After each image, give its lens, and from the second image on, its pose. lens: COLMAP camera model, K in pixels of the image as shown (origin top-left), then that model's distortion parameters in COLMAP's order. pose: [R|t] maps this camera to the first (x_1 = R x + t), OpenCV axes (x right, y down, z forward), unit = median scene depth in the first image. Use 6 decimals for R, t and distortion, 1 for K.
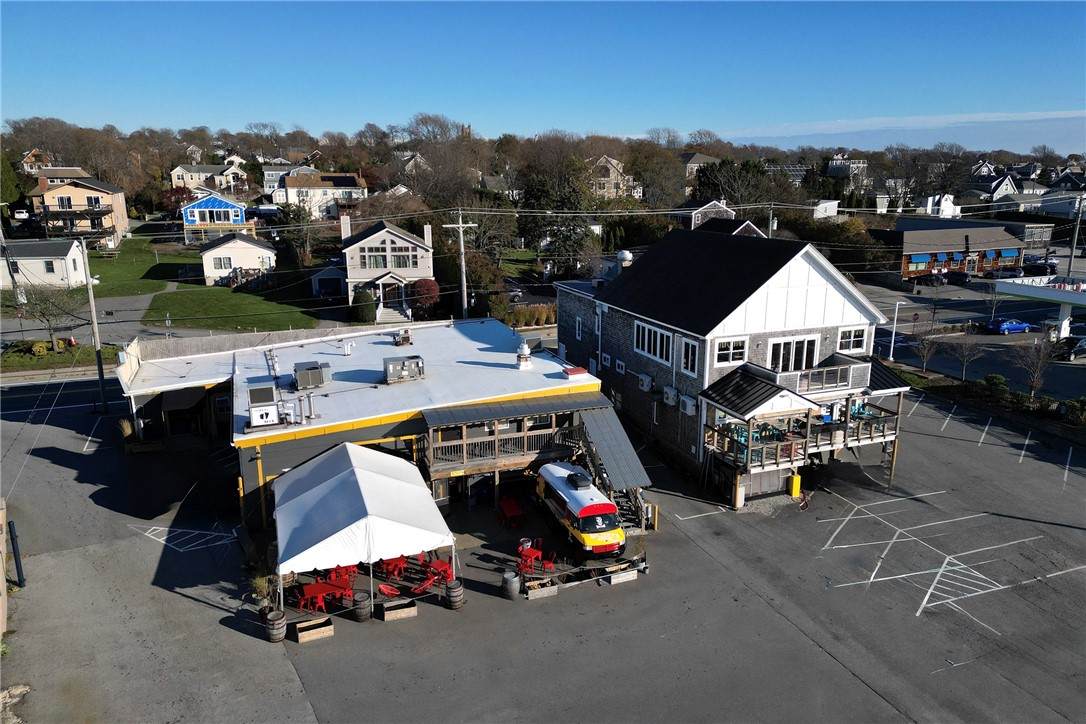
lens RADIAL K [[747.0, 0, 543.0], [0, 747.0, 362.0], [0, 0, 1]] dist [0.054669, -0.004953]
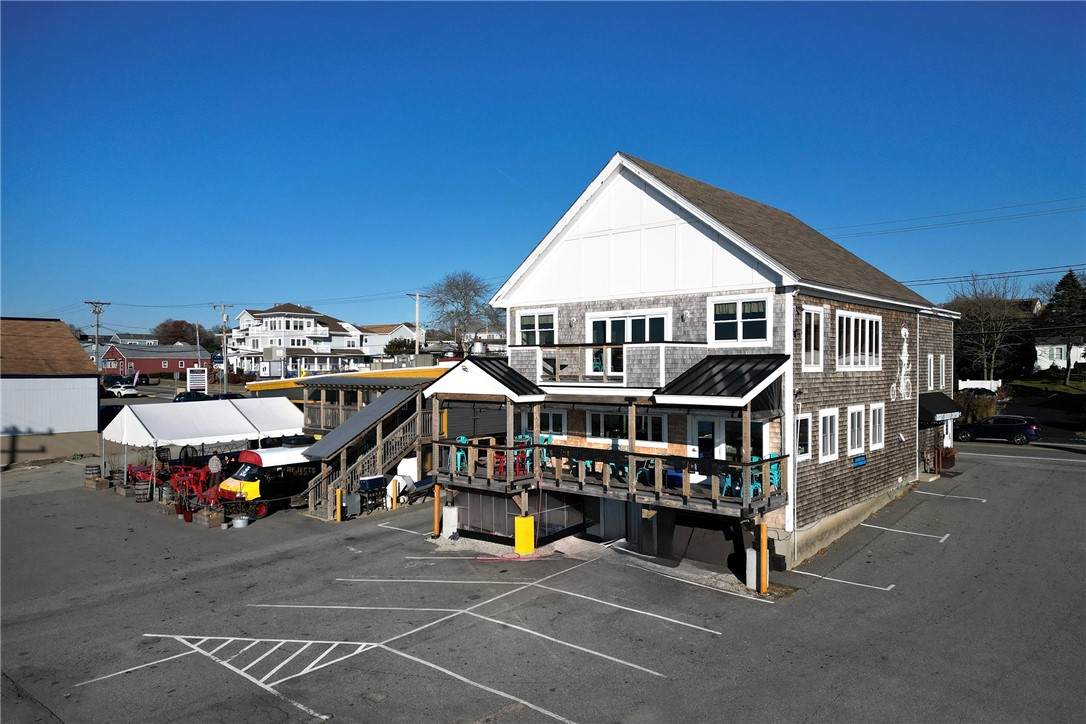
lens RADIAL K [[747.0, 0, 543.0], [0, 747.0, 362.0], [0, 0, 1]] dist [0.054669, -0.004953]
pose [[0.475562, -0.002893, -0.879678, 0.826122], [-0.212221, 0.970081, -0.117919, 0.091291], [0.853700, 0.242764, 0.460720, 0.666860]]
